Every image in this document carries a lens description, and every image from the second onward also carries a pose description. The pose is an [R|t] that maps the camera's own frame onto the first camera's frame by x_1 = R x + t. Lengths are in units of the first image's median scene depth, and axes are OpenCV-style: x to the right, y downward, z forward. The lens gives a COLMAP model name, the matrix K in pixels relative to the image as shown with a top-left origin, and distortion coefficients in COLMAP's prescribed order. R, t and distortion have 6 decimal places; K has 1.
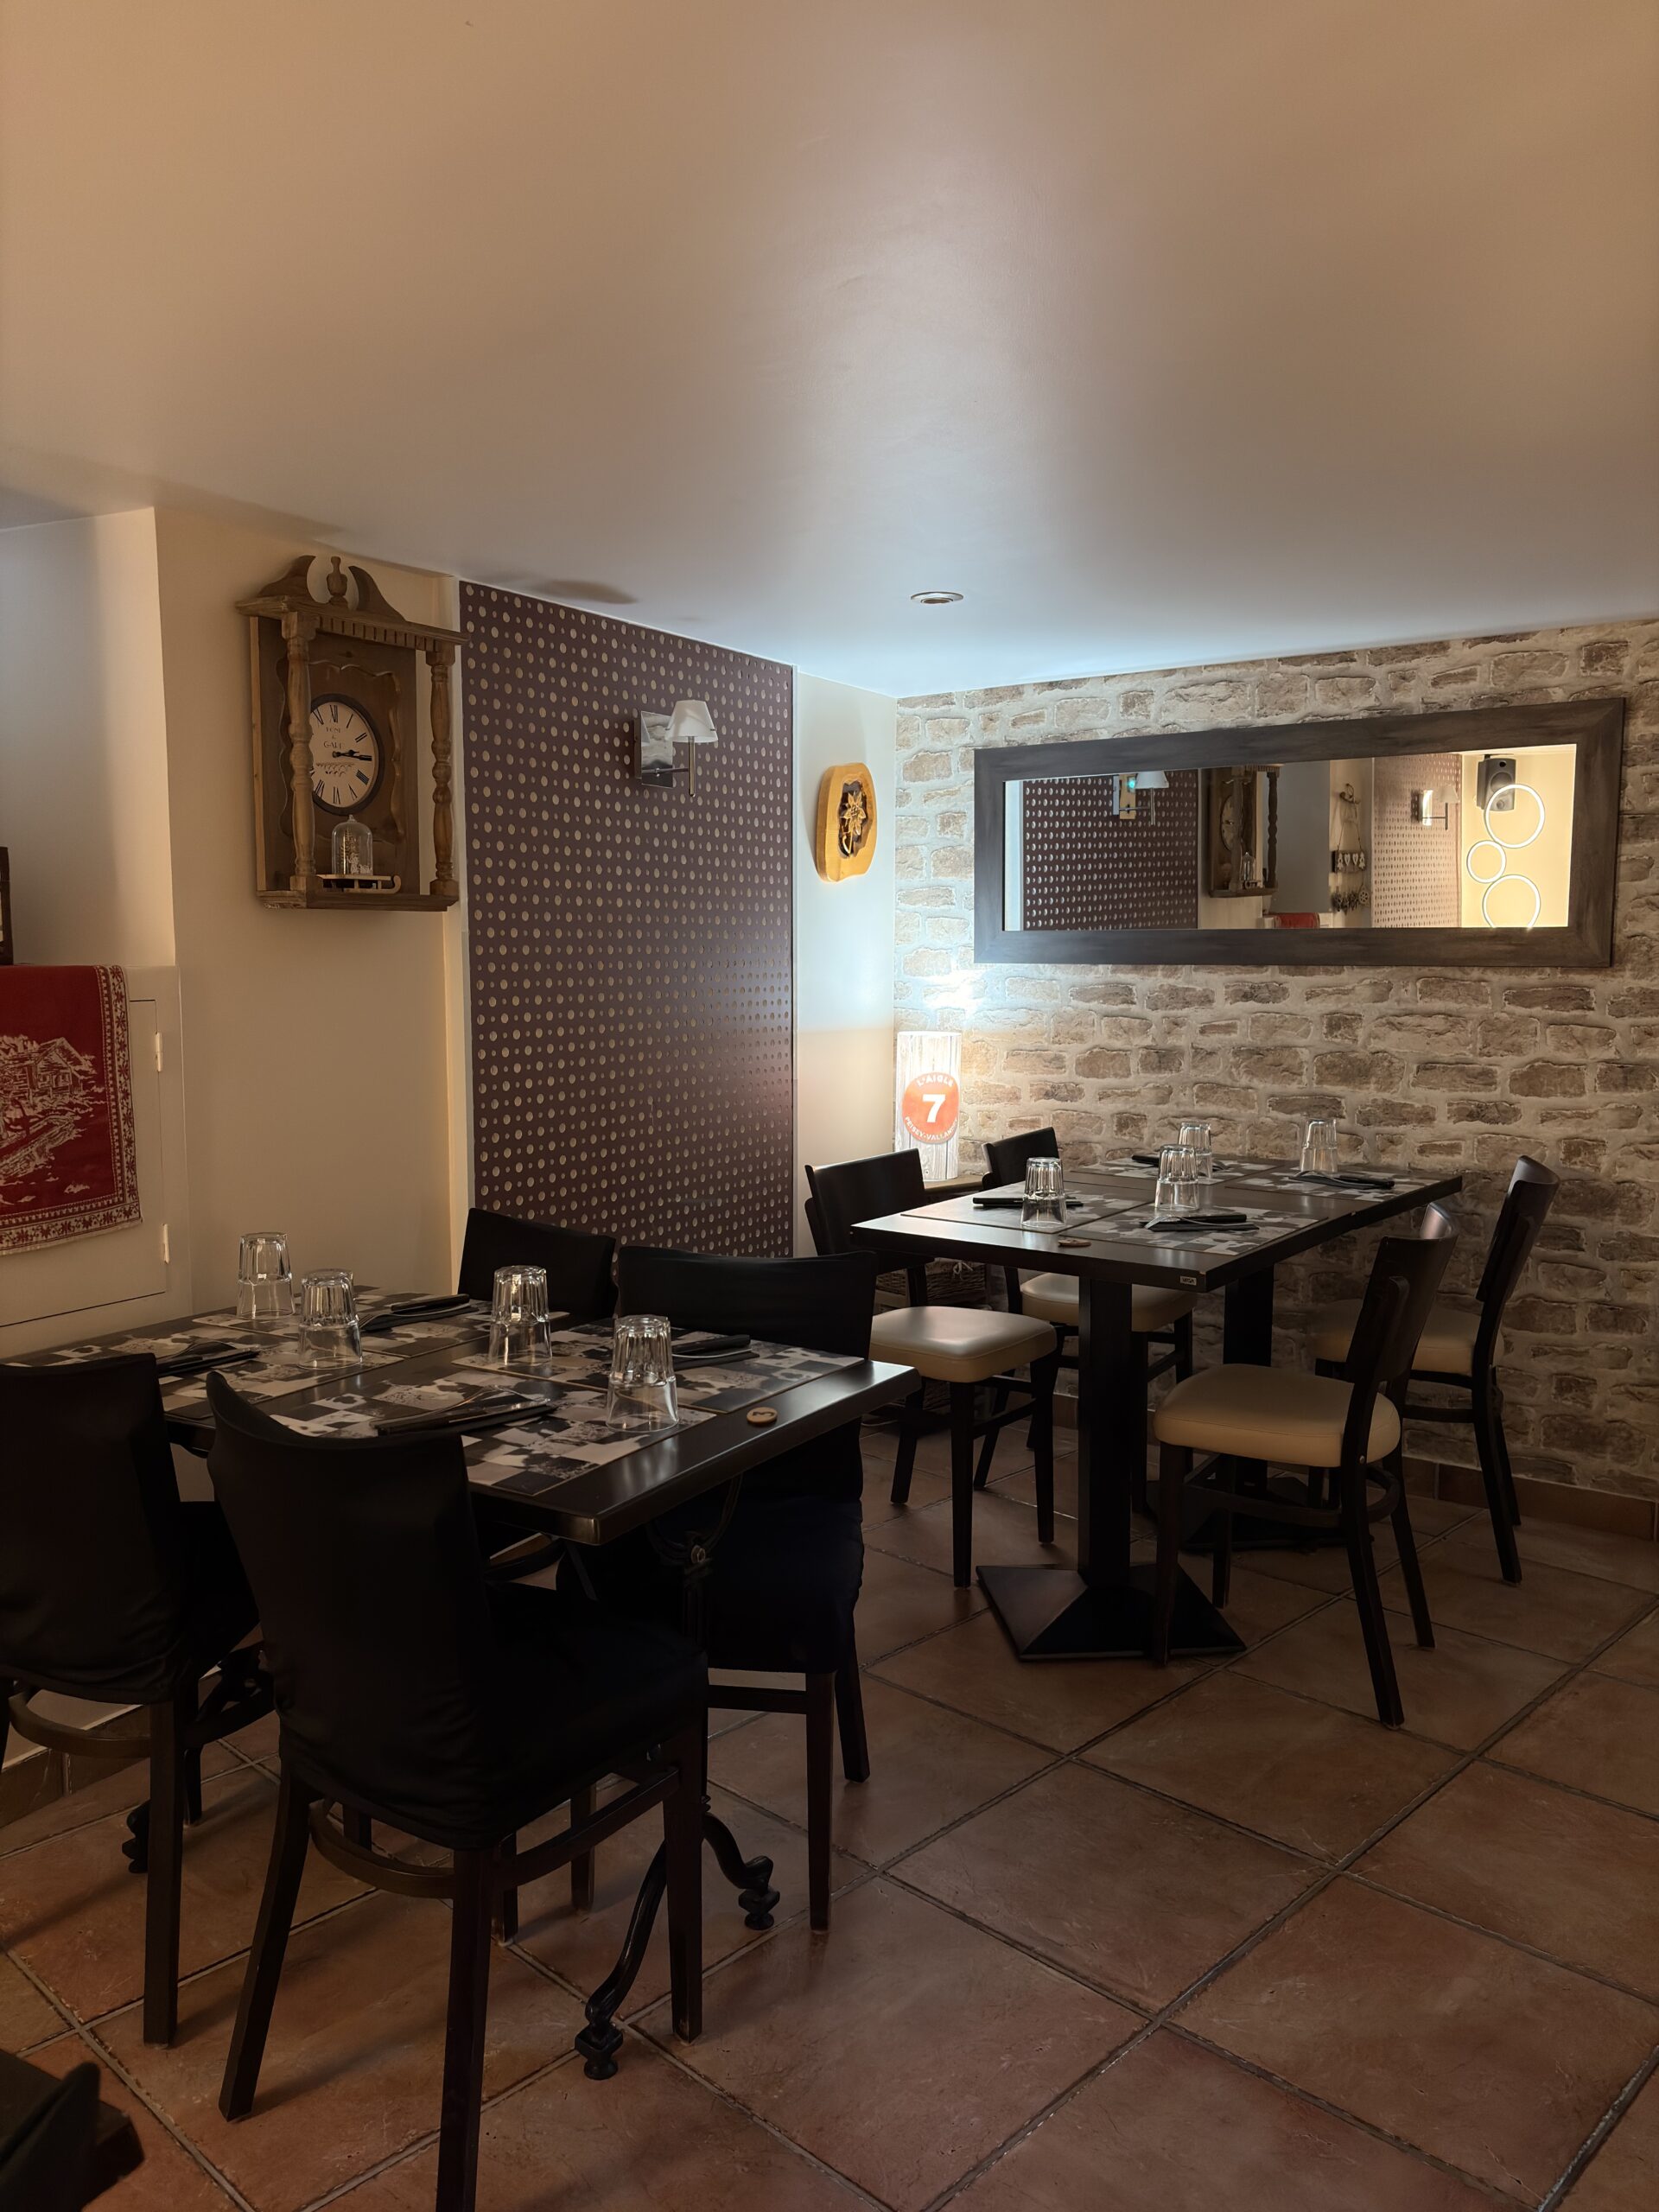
lens RADIAL K [[1708.9, 0, 794.7], [0, 1708.9, 1124.9], [0, 0, 1]] dist [0.033549, -0.046248]
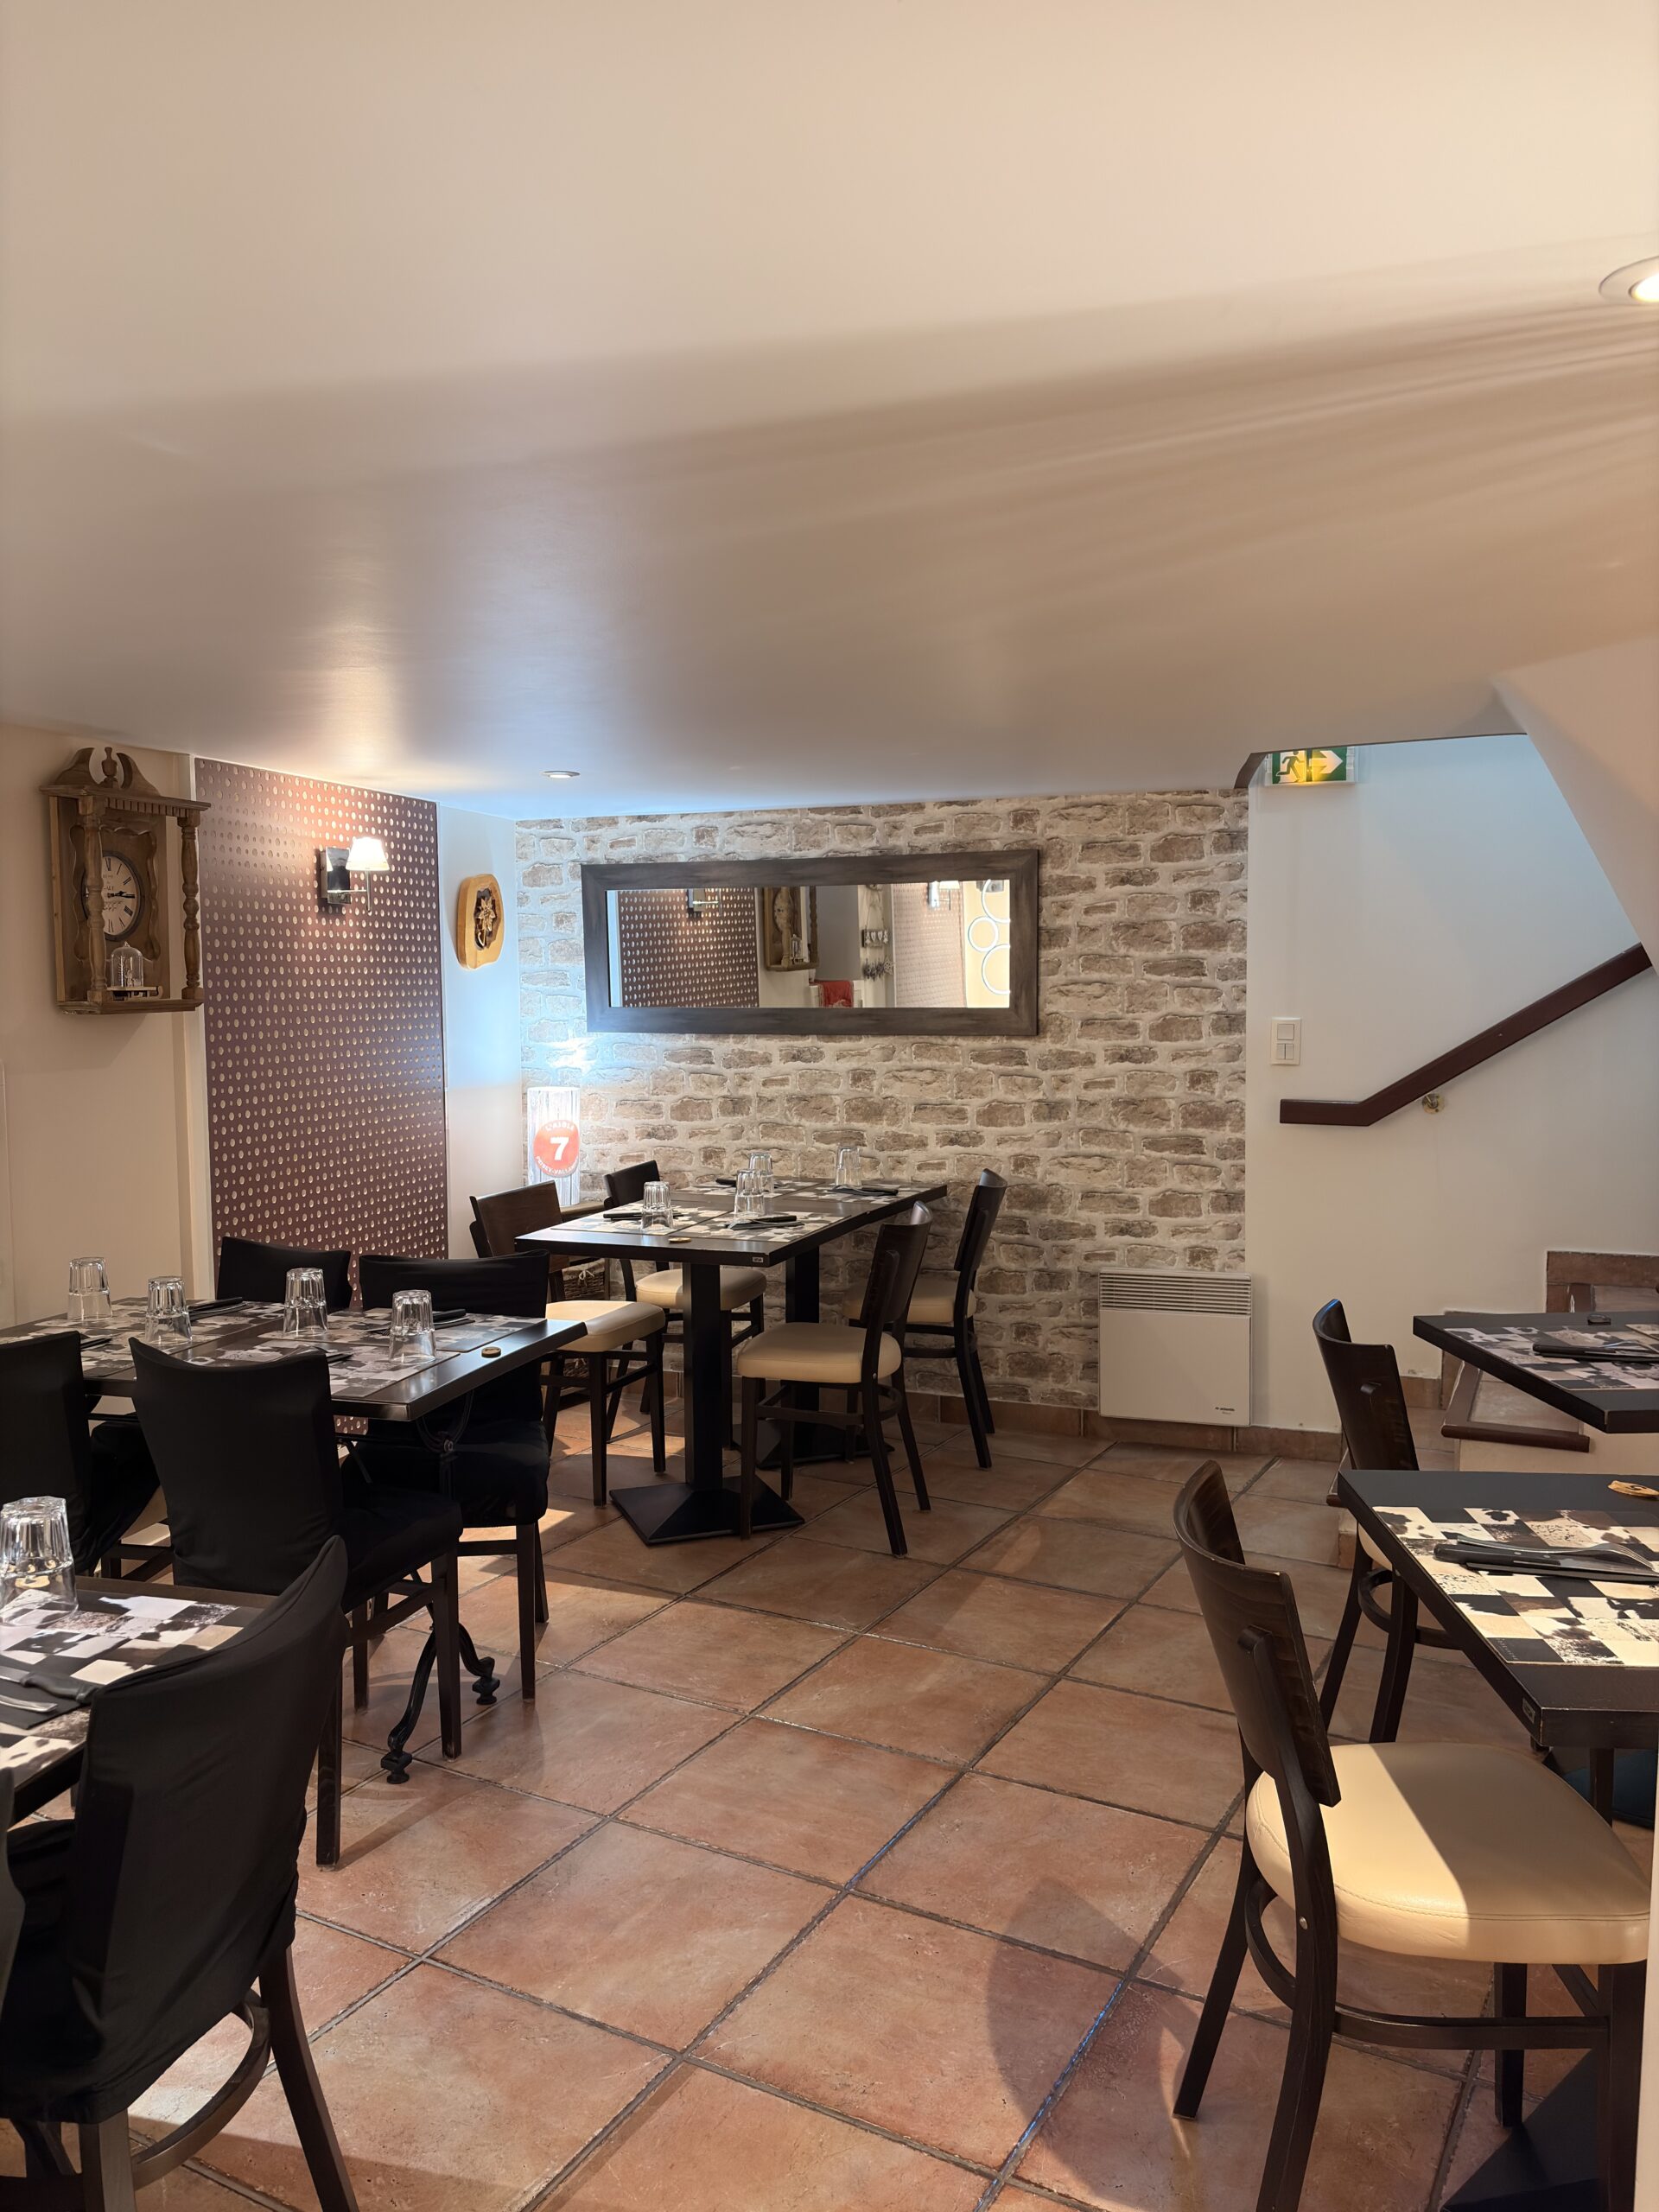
lens RADIAL K [[1708.9, 0, 845.0], [0, 1708.9, 1100.7], [0, 0, 1]] dist [0.033549, -0.046248]
pose [[0.961765, -0.024684, 0.272762, -0.076143], [0.034195, 0.998960, -0.030169, 0.000343], [-0.271734, 0.038343, 0.961608, -0.353481]]
